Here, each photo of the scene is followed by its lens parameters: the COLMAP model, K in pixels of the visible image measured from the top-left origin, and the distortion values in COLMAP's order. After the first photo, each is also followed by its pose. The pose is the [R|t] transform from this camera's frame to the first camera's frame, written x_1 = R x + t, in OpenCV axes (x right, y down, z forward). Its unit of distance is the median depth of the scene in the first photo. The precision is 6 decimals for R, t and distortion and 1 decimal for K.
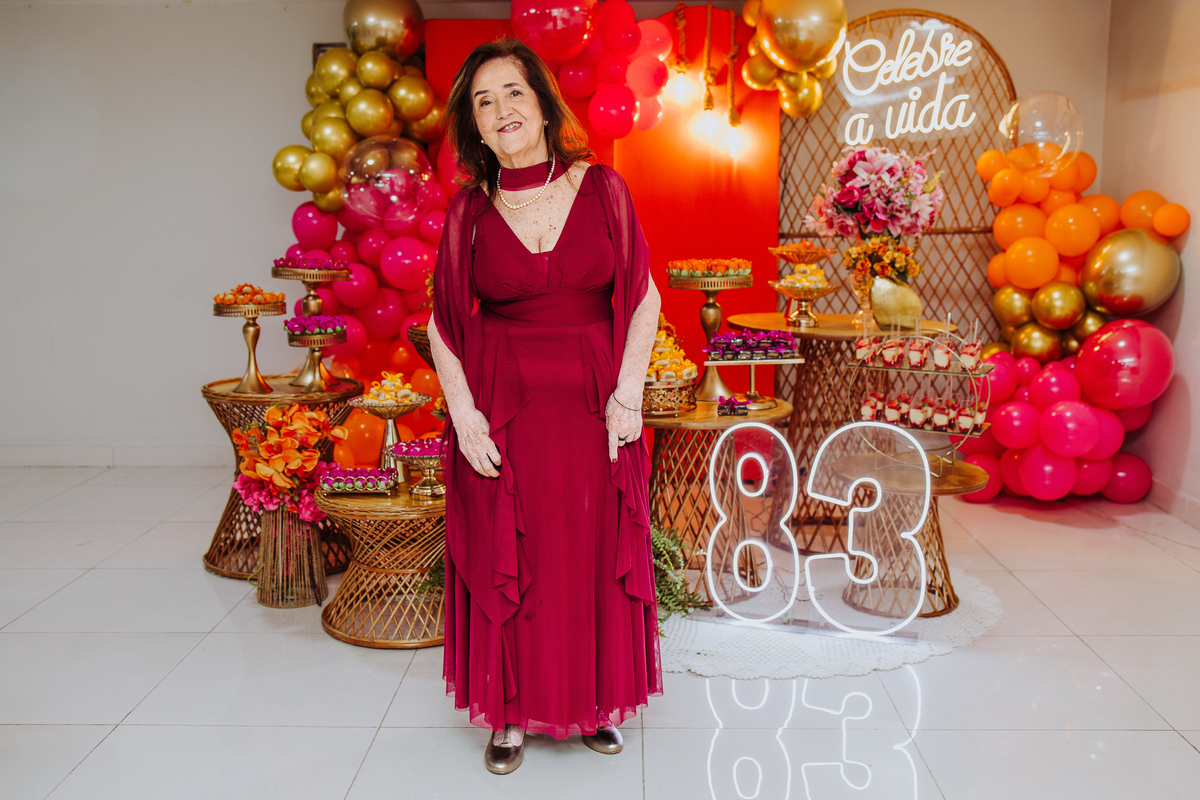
lens RADIAL K [[1182.6, 0, 601.3], [0, 1182.6, 394.9], [0, 0, 1]] dist [0.023575, 0.017881]
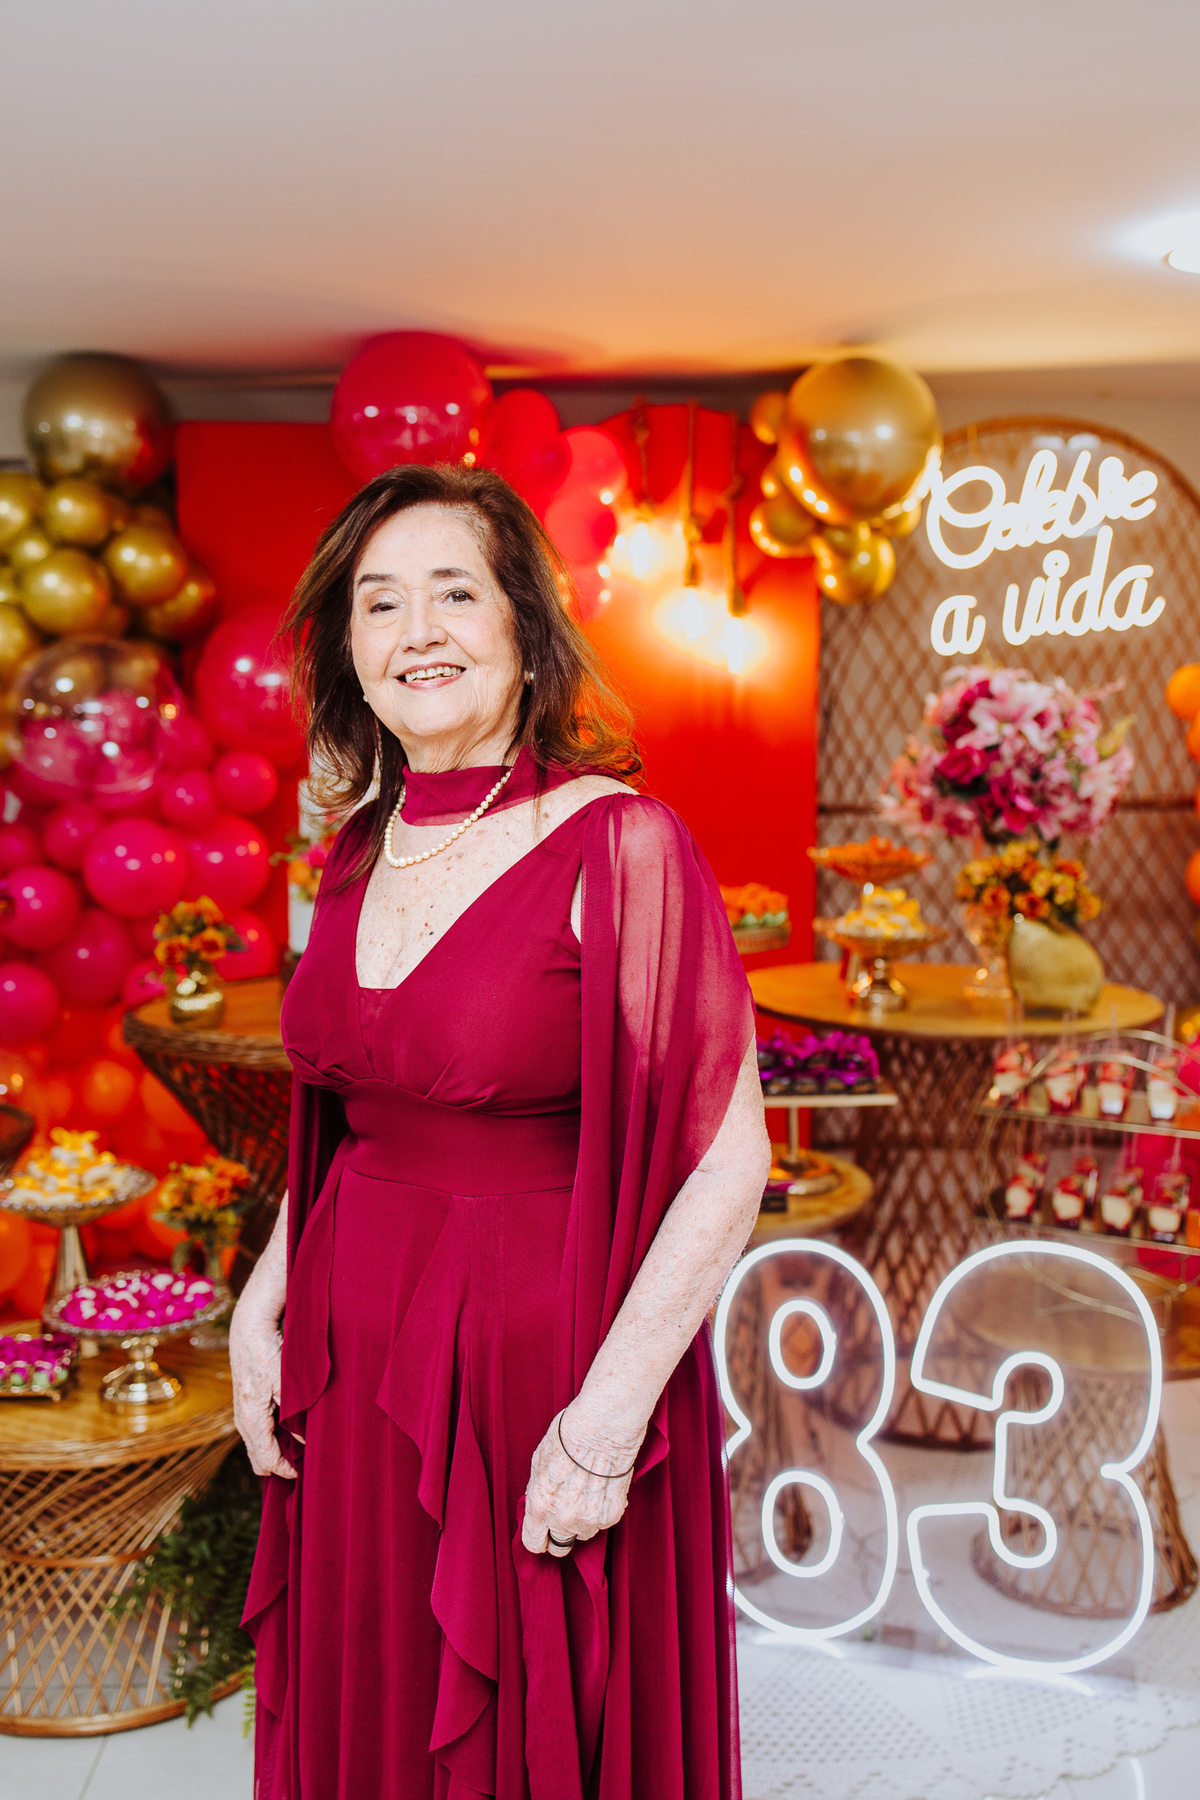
lens RADIAL K [[1827.2, 0, 606.9], [0, 1827.2, 877.4], [0, 0, 1]] dist [0.001107, 0.038568]
pose [[0.998286, 0.000160, 0.058523, 0.001001], [0.003030, 0.998514, -0.054415, -0.070456], [-0.058445, 0.054499, 0.996802, 0.186397]]
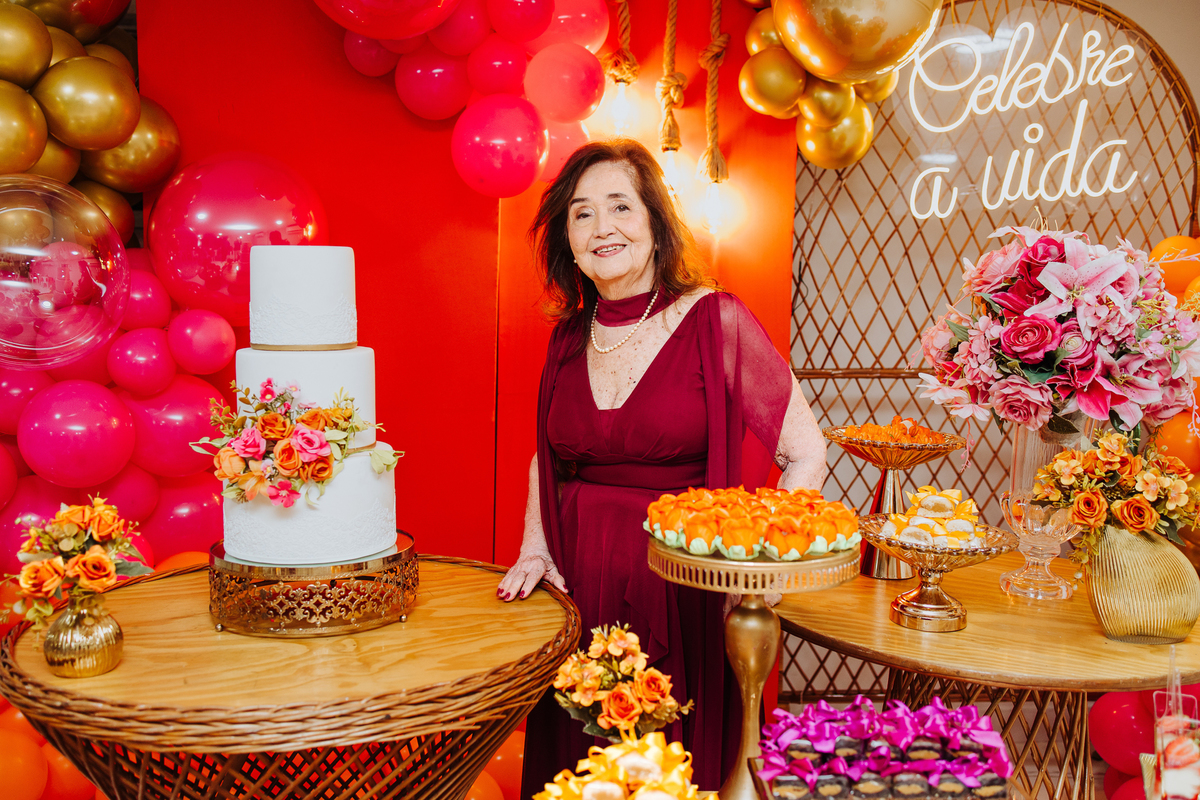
lens RADIAL K [[1193.5, 0, 597.9], [0, 1193.5, 401.4], [0, 0, 1]] dist [-0.004059, 0.045573]
pose [[0.993568, 0.009645, 0.112829, -0.005759], [-0.004533, 0.998955, -0.045471, -0.118452], [-0.113149, 0.044667, 0.992573, 0.551120]]
